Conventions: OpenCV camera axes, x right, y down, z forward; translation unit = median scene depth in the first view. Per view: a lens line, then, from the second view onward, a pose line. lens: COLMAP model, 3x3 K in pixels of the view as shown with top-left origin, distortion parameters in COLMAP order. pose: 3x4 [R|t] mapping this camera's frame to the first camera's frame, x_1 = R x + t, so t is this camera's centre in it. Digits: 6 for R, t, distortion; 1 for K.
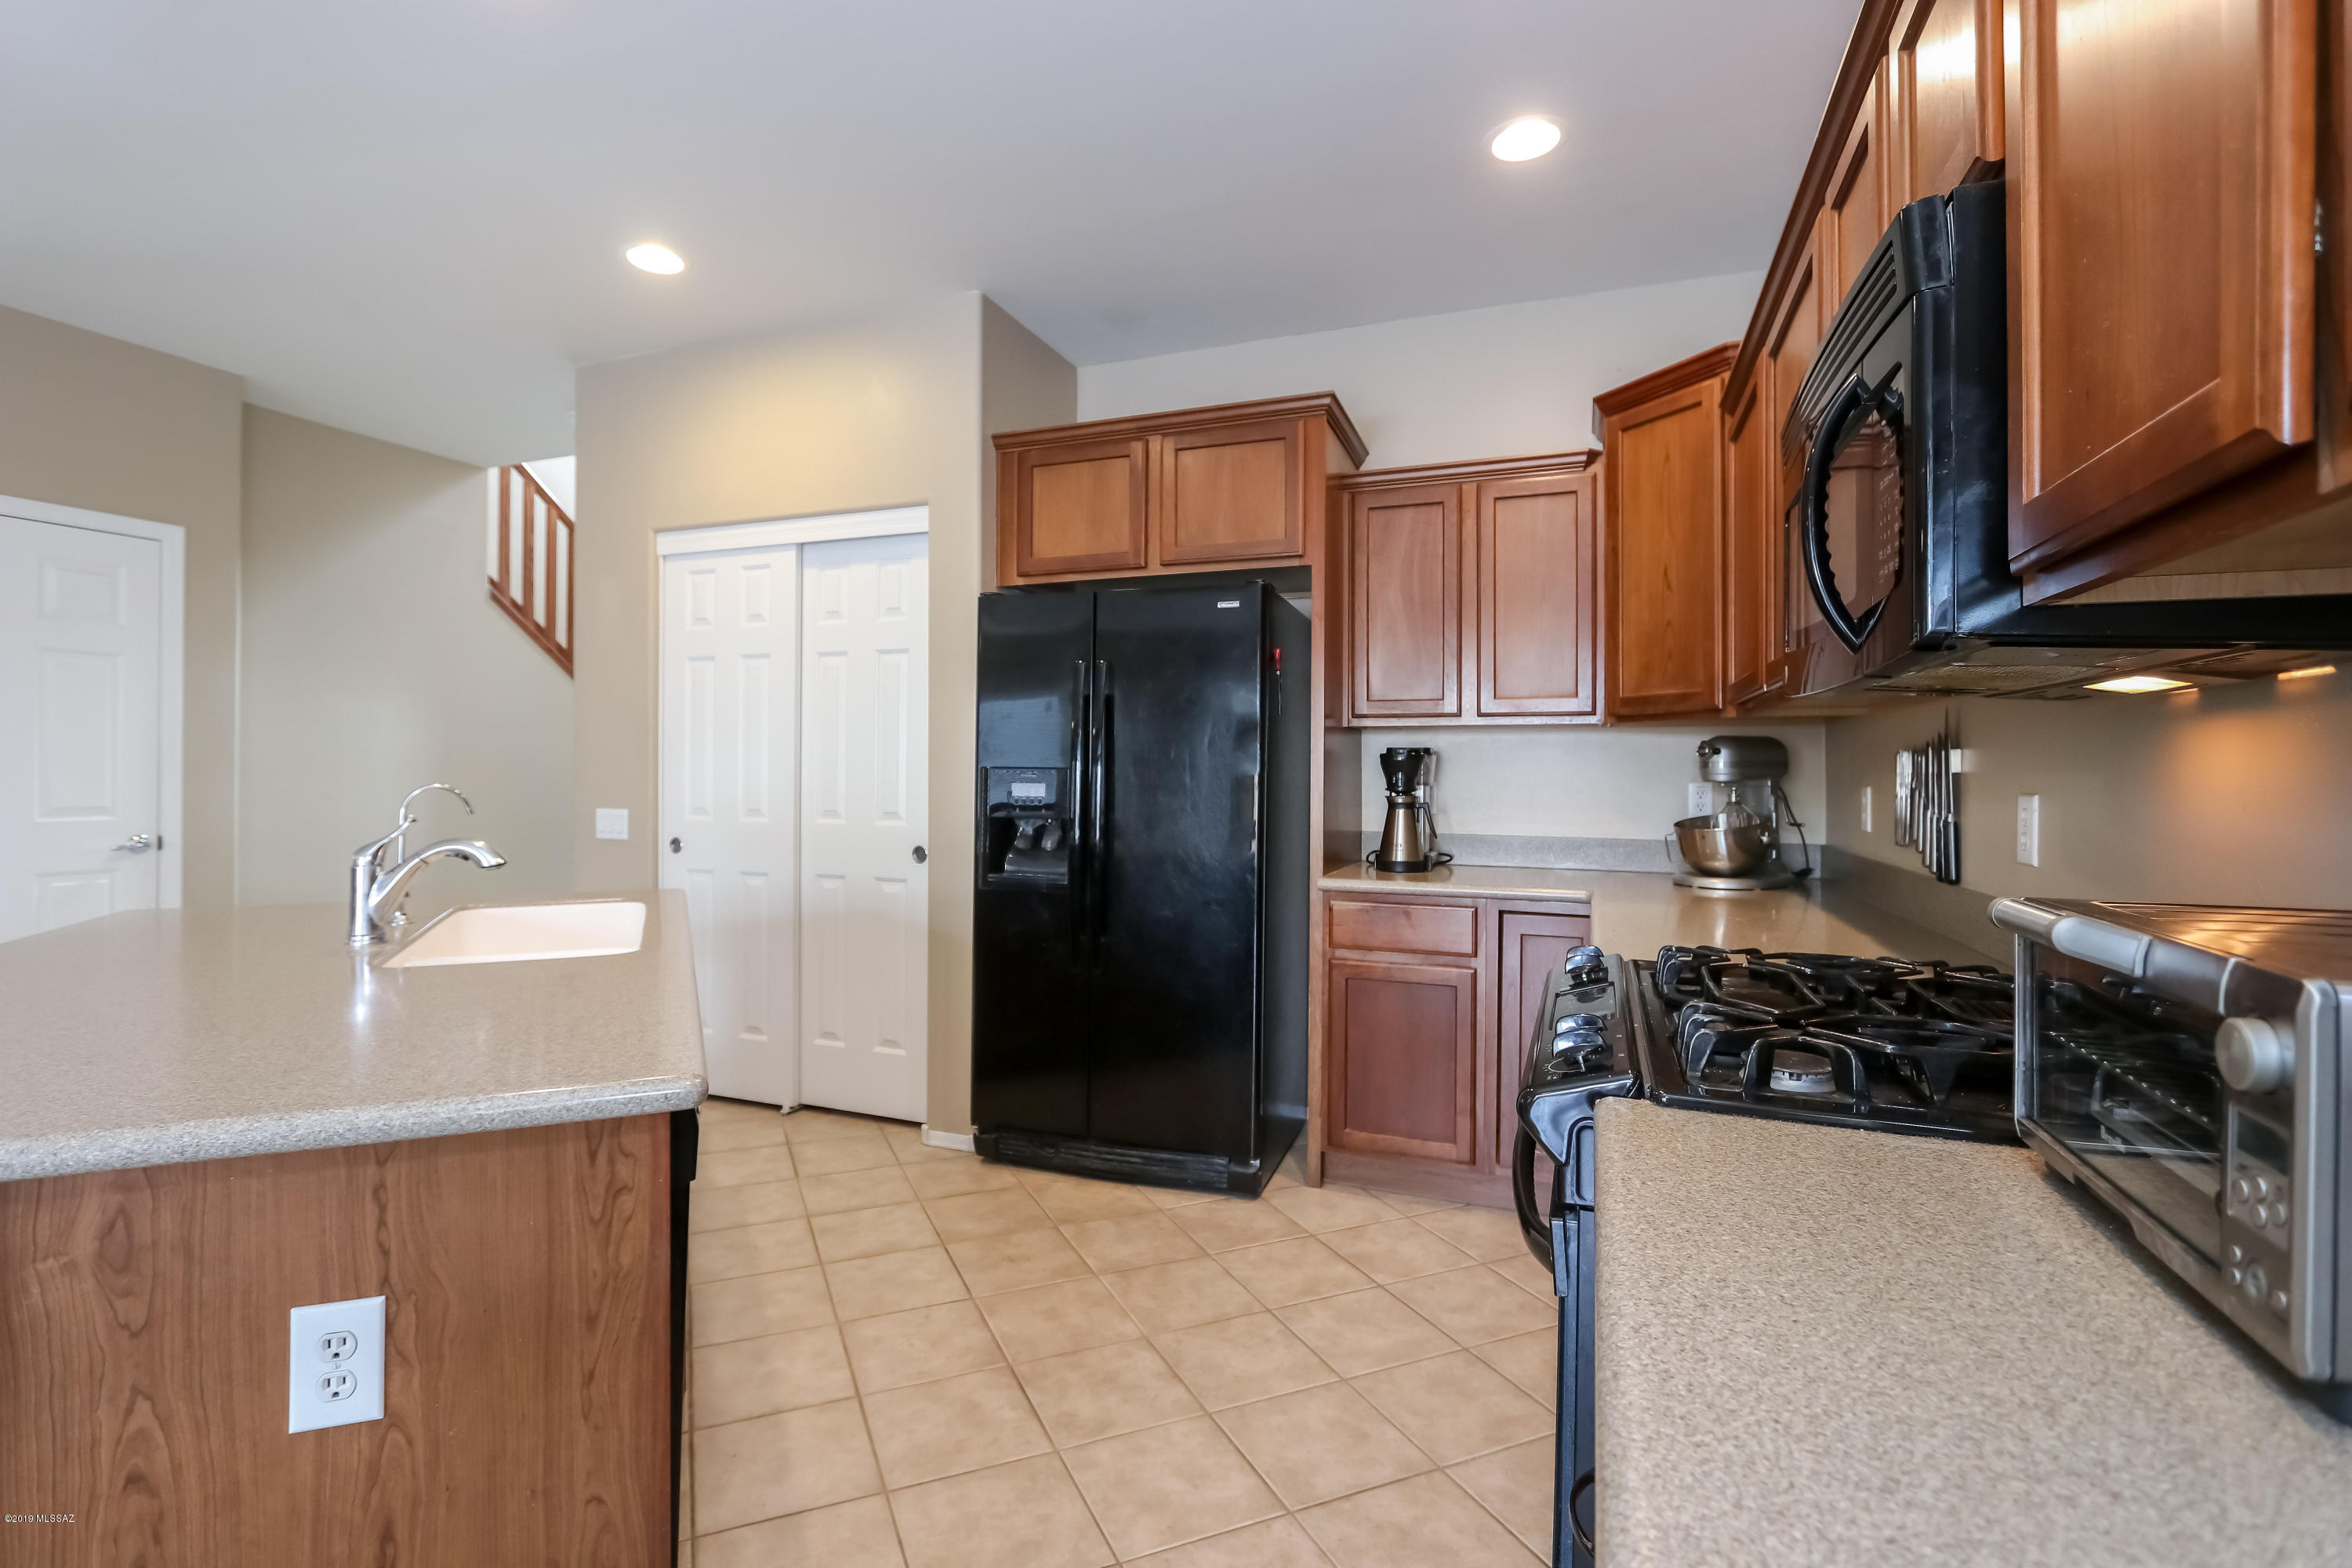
lens RADIAL K [[1086.2, 0, 1139.1], [0, 1086.2, 767.4], [0, 0, 1]] dist [-0.015858, 0.001518]
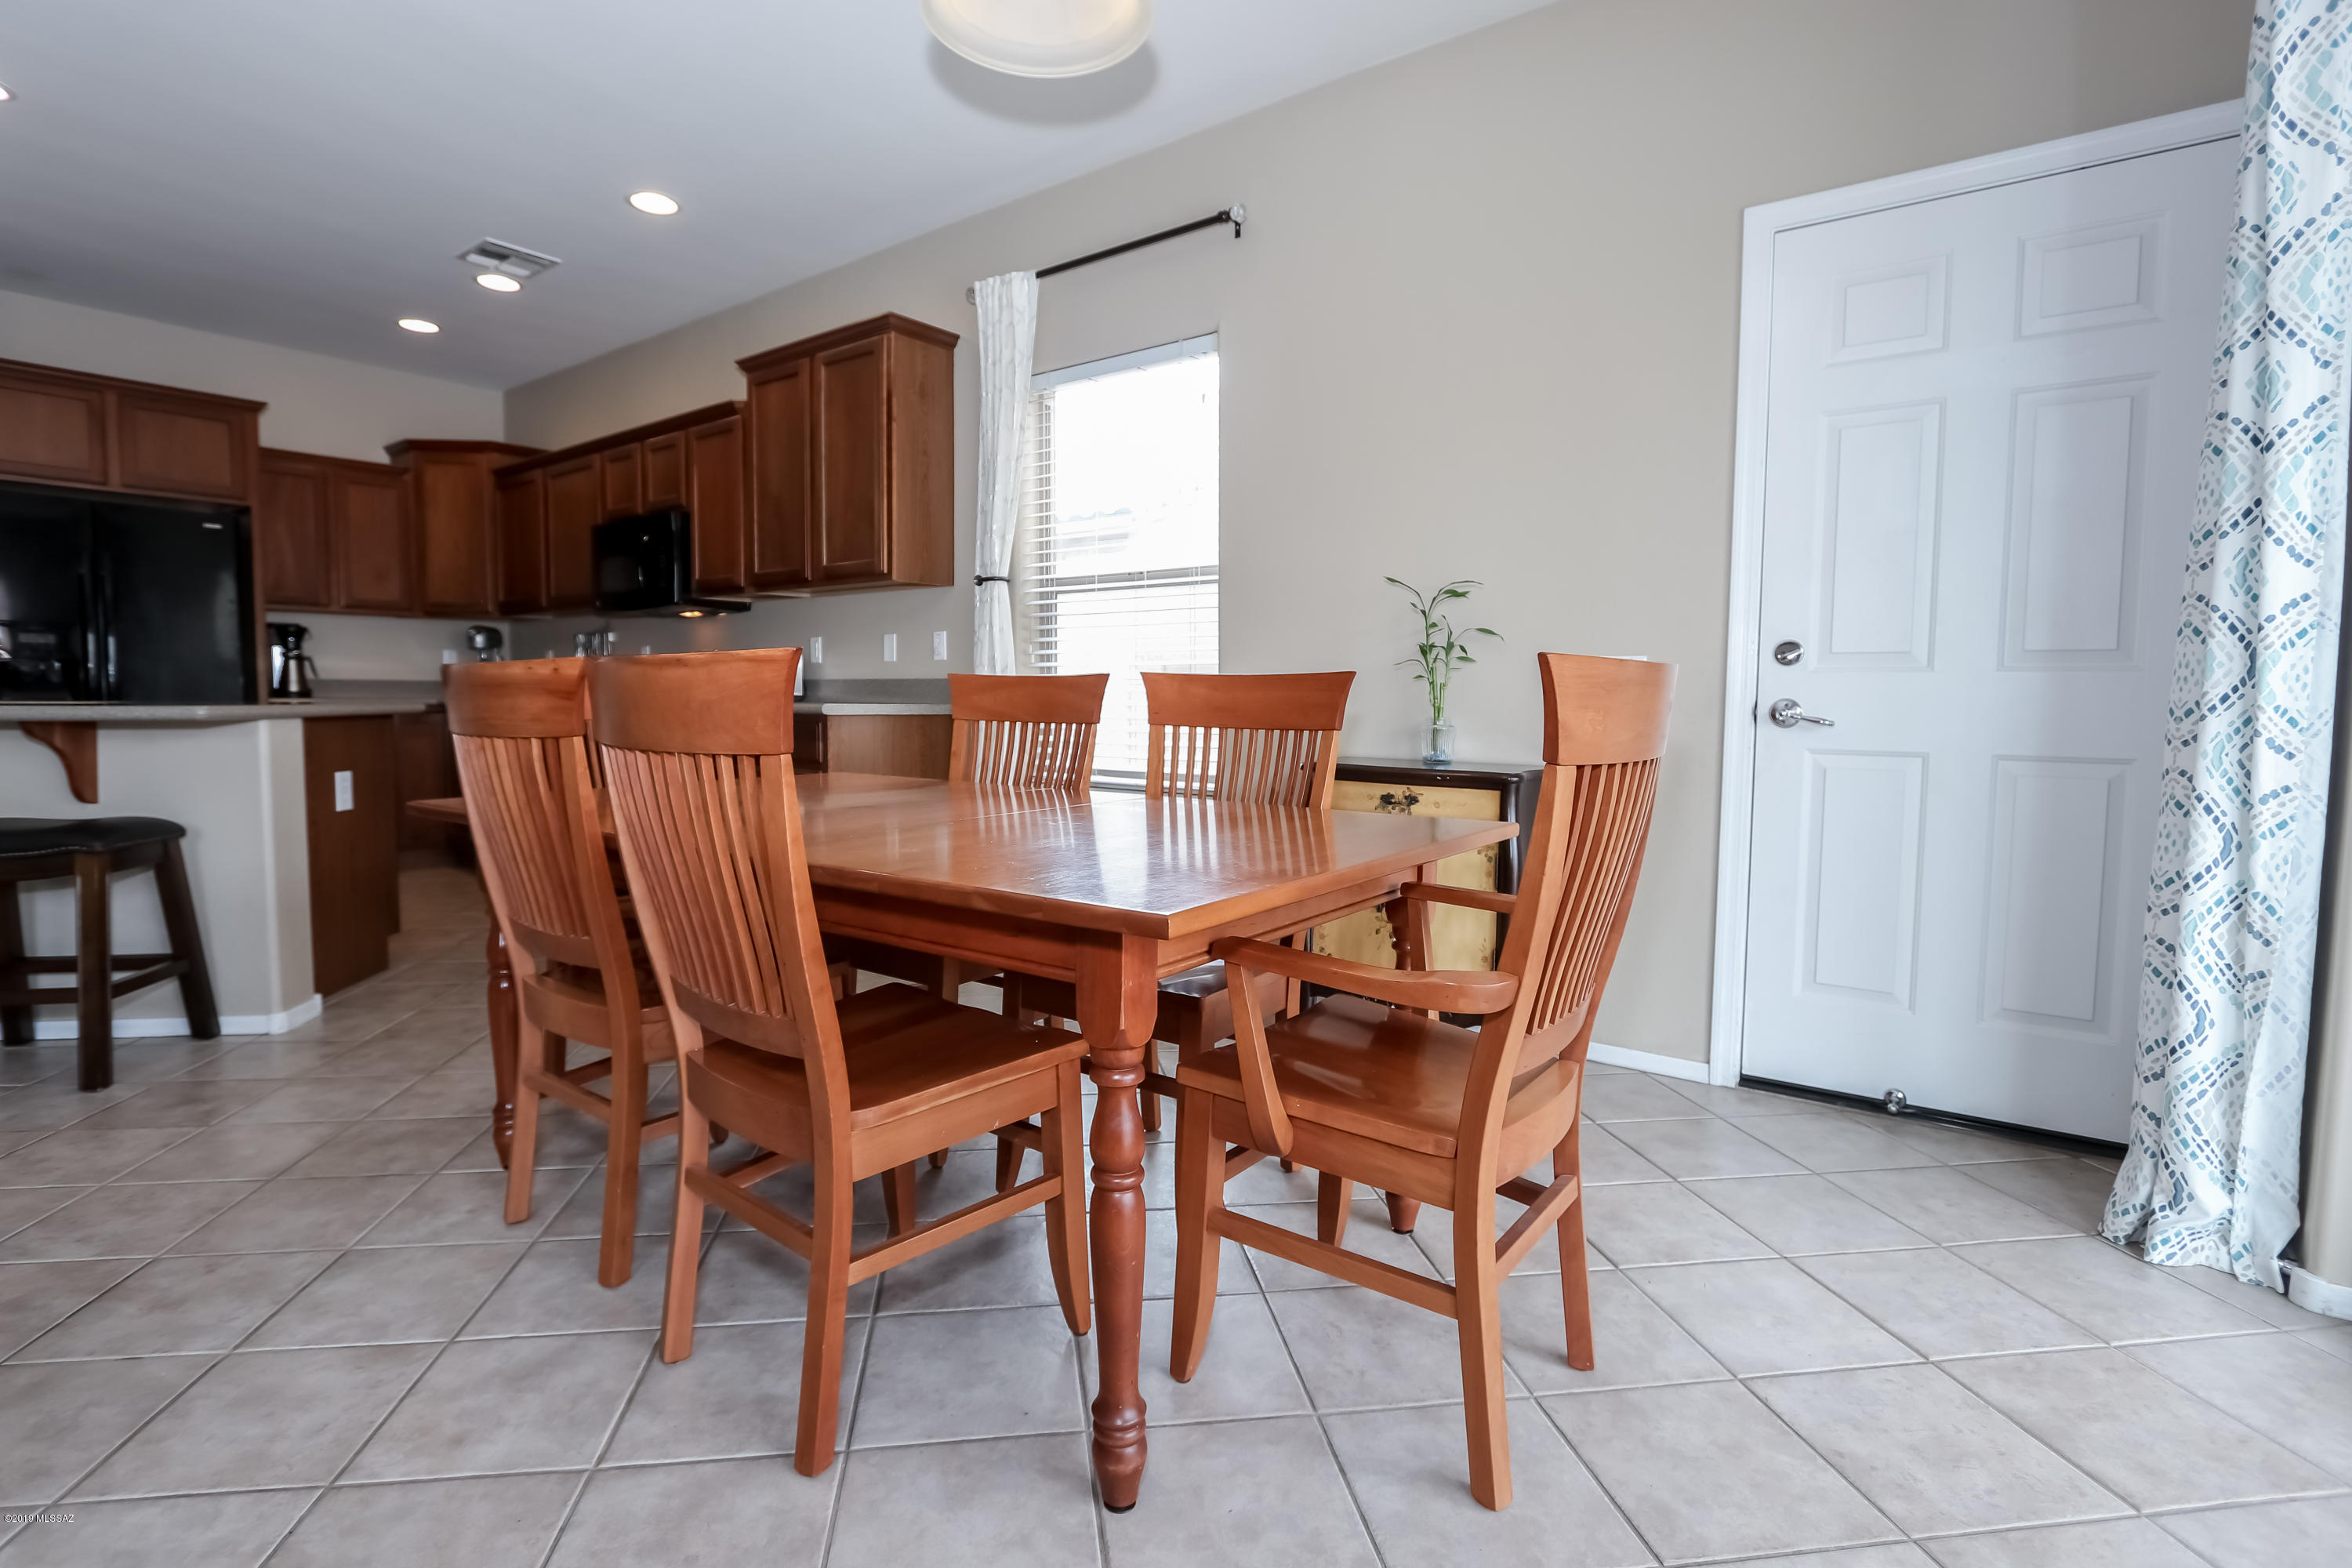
lens RADIAL K [[1121.9, 0, 1135.4], [0, 1121.9, 765.5], [0, 0, 1]] dist [-0.015675, 0.000800]
pose [[0.265213, -0.063509, 0.962096, -1.153349], [-0.004769, 0.997730, 0.067175, 0.085603], [-0.964178, -0.022404, 0.264308, -0.748048]]
